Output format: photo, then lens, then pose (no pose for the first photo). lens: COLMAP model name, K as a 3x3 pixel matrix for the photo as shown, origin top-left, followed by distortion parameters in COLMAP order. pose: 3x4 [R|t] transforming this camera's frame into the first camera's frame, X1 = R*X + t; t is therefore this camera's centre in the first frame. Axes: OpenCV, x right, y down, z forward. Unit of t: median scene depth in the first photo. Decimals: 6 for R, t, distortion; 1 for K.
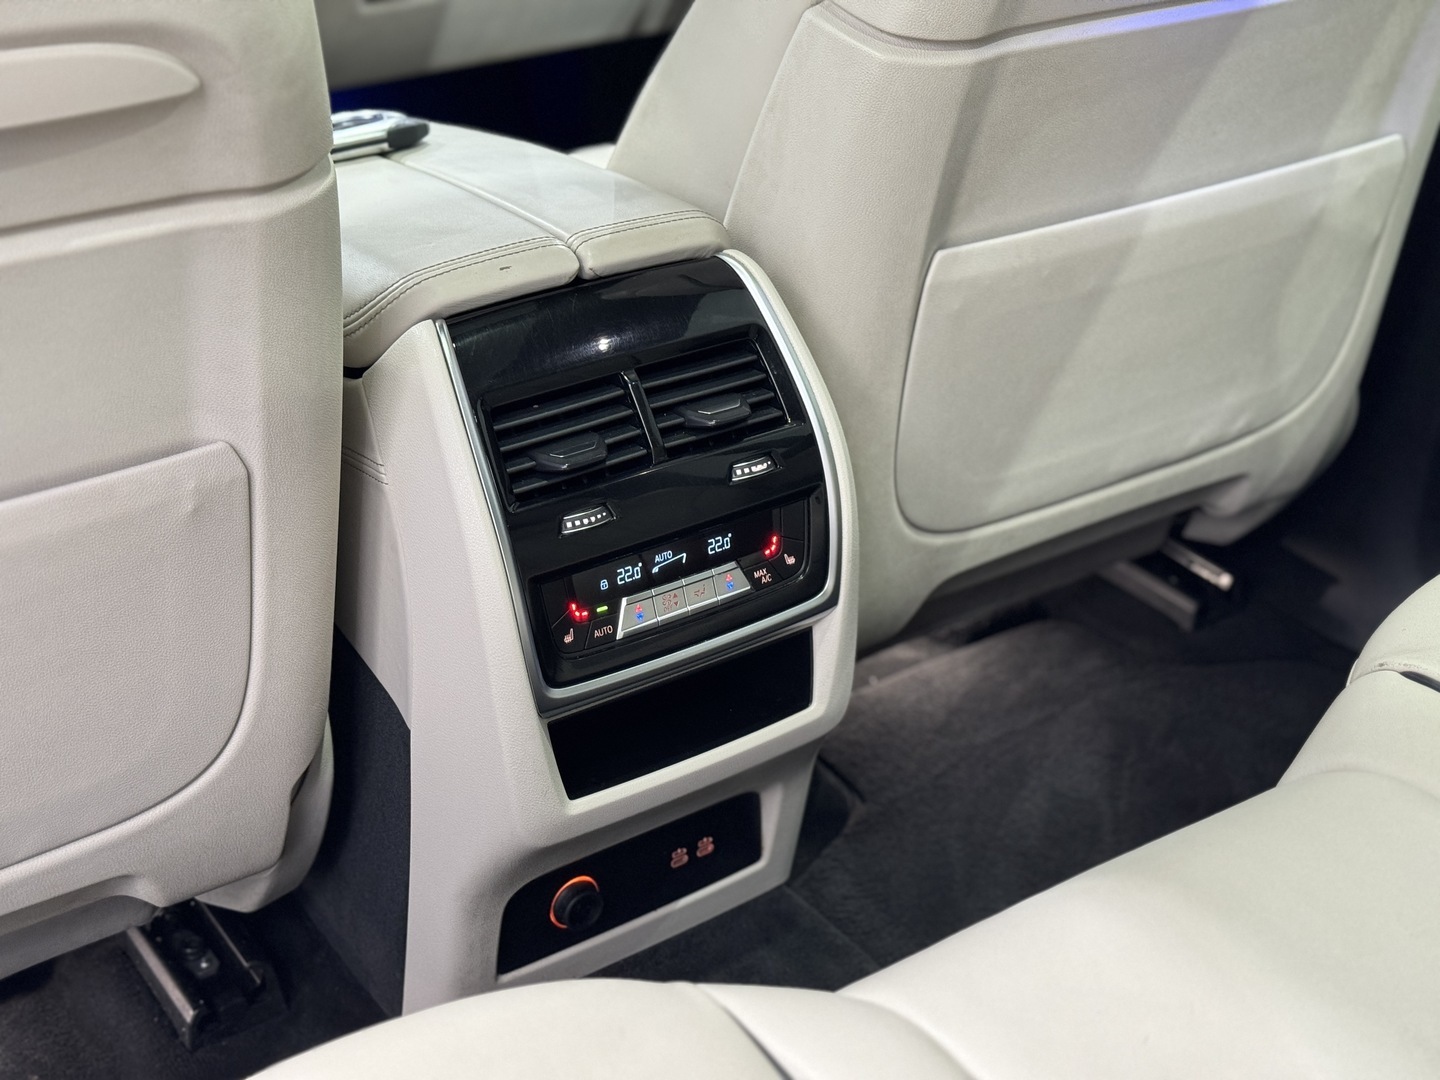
lens RADIAL K [[2029.6, 0, 717.4], [0, 2029.6, 553.3], [0, 0, 1]] dist [0.126223, 0.000000]
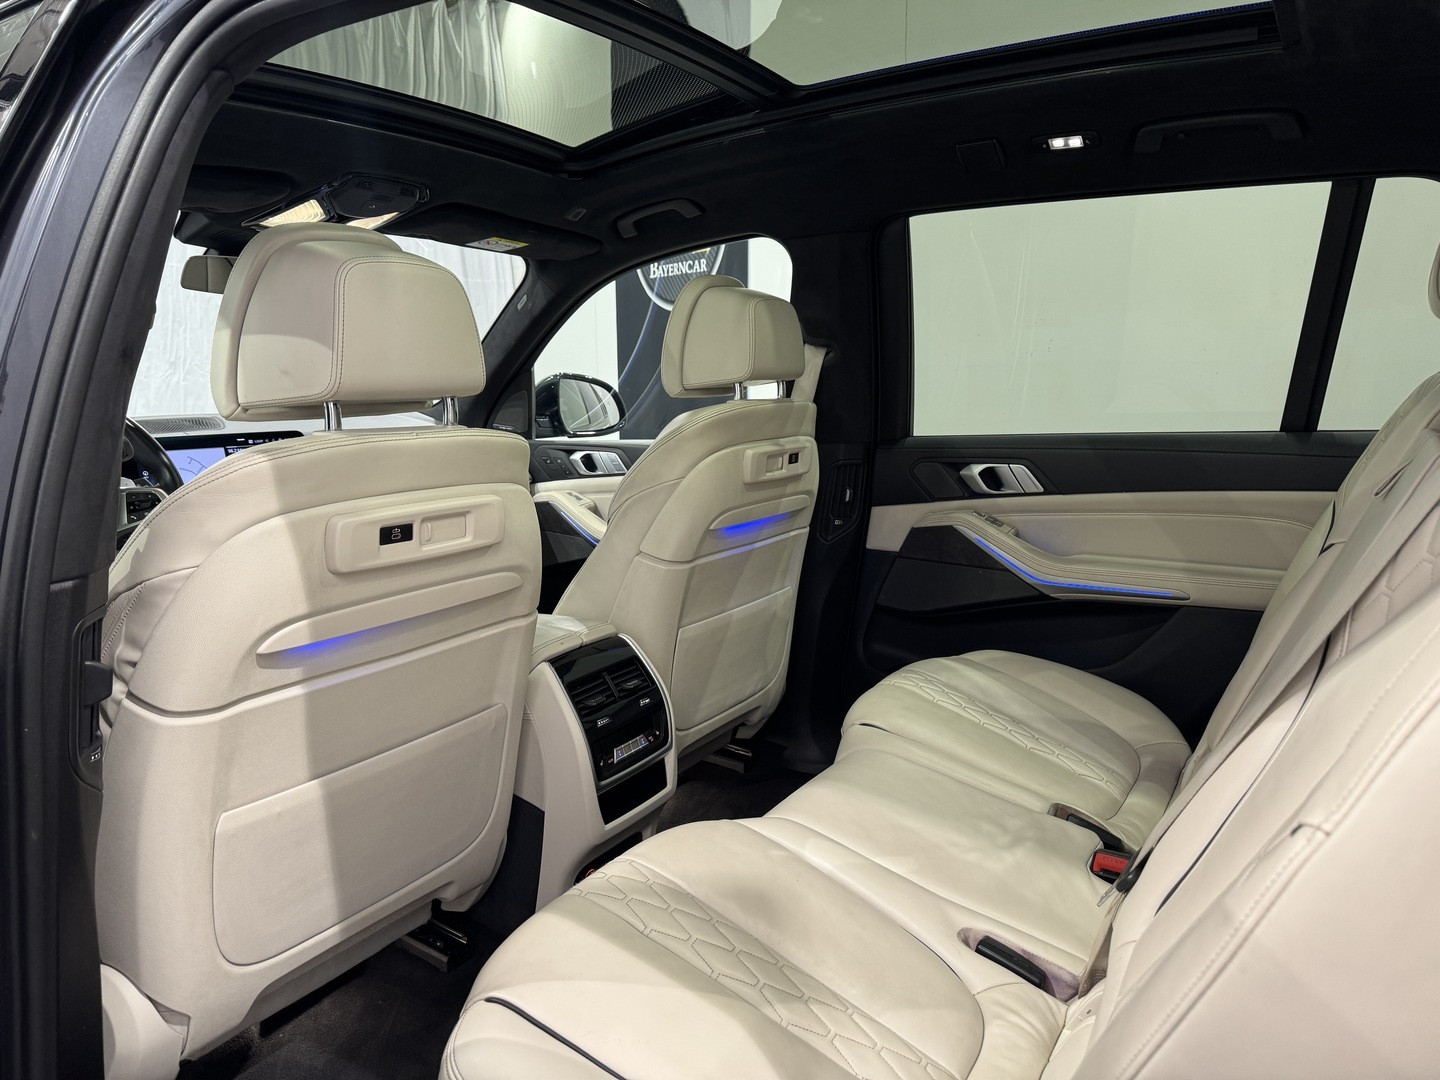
lens RADIAL K [[1023.3, 0, 716.2], [0, 1023.3, 532.0], [0, 0, 1]] dist [0.034473, -0.044698]
pose [[0.925053, -0.072741, 0.372809, -0.404998], [0.186305, 0.942212, -0.278438, 0.152980], [-0.331011, 0.327025, 0.885148, -0.424762]]
